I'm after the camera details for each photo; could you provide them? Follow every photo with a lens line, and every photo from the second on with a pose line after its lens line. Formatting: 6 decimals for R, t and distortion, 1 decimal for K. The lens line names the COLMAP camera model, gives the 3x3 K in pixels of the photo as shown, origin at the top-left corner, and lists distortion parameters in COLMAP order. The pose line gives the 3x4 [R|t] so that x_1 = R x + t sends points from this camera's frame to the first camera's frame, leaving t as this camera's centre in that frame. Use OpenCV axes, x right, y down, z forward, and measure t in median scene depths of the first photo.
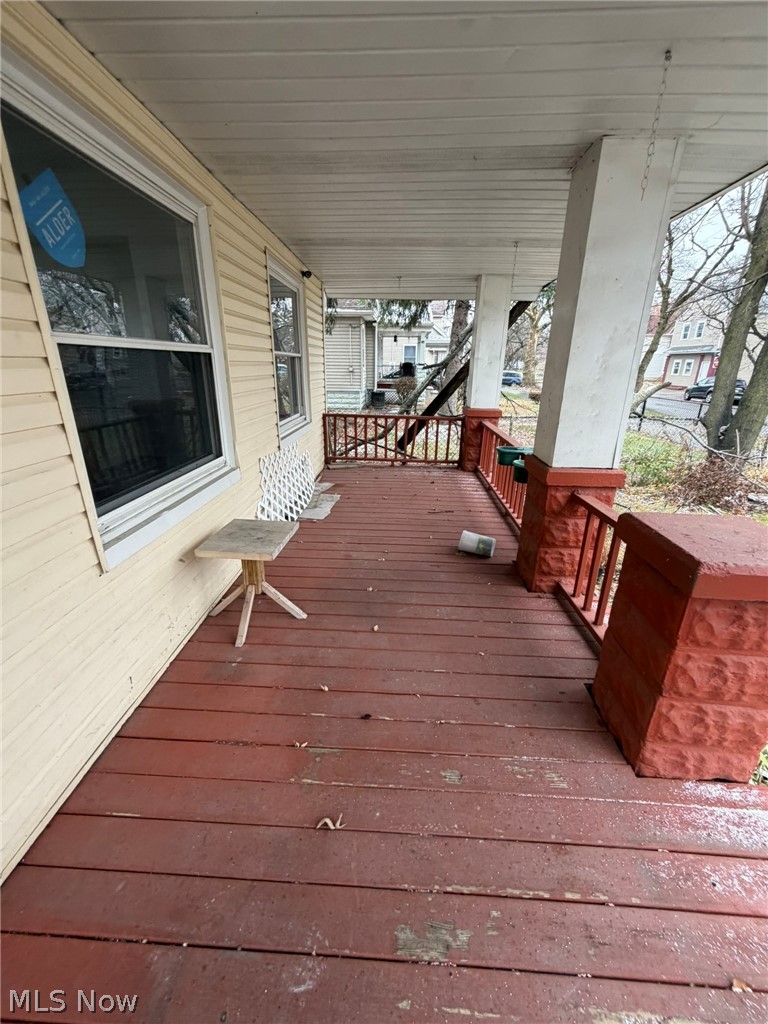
lens RADIAL K [[407.7, 0, 383.6], [0, 407.7, 510.3], [0, 0, 1]] dist [-0.000633, 0.000016]
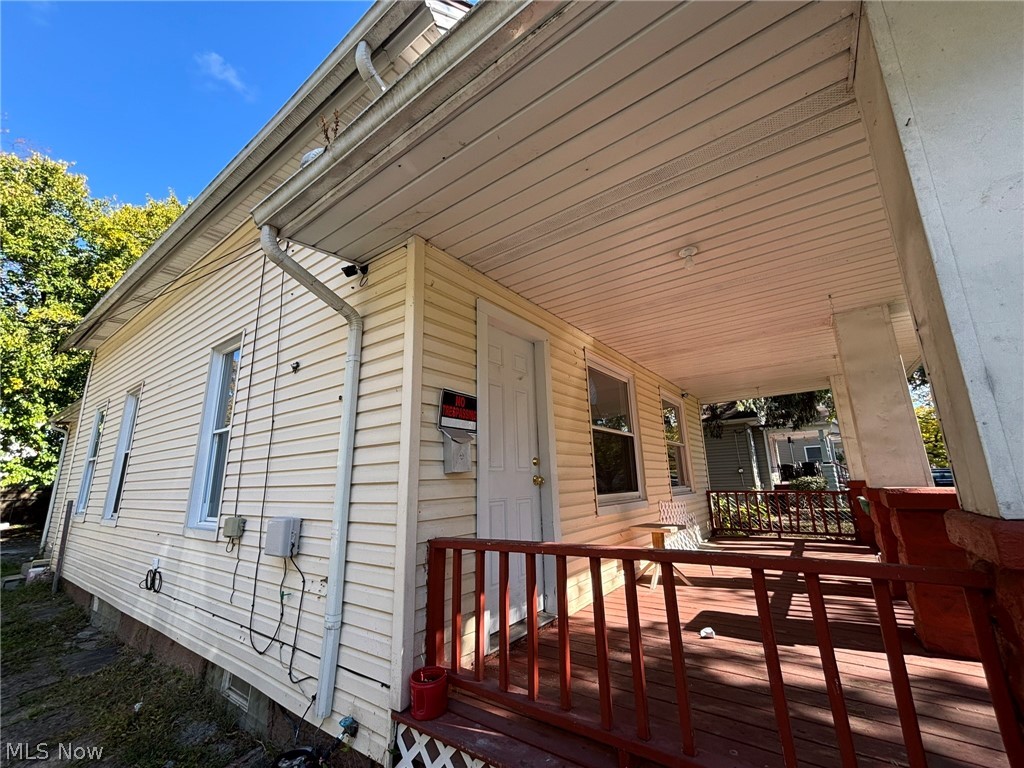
lens RADIAL K [[415.5, 0, 515.4], [0, 415.5, 385.8], [0, 0, 1]] dist [0.000925, -0.000009]
pose [[0.836242, -0.156199, -0.525643, 0.154233], [-0.150399, 0.856482, -0.493779, 0.384155], [0.527332, 0.491975, 0.692735, -0.654955]]
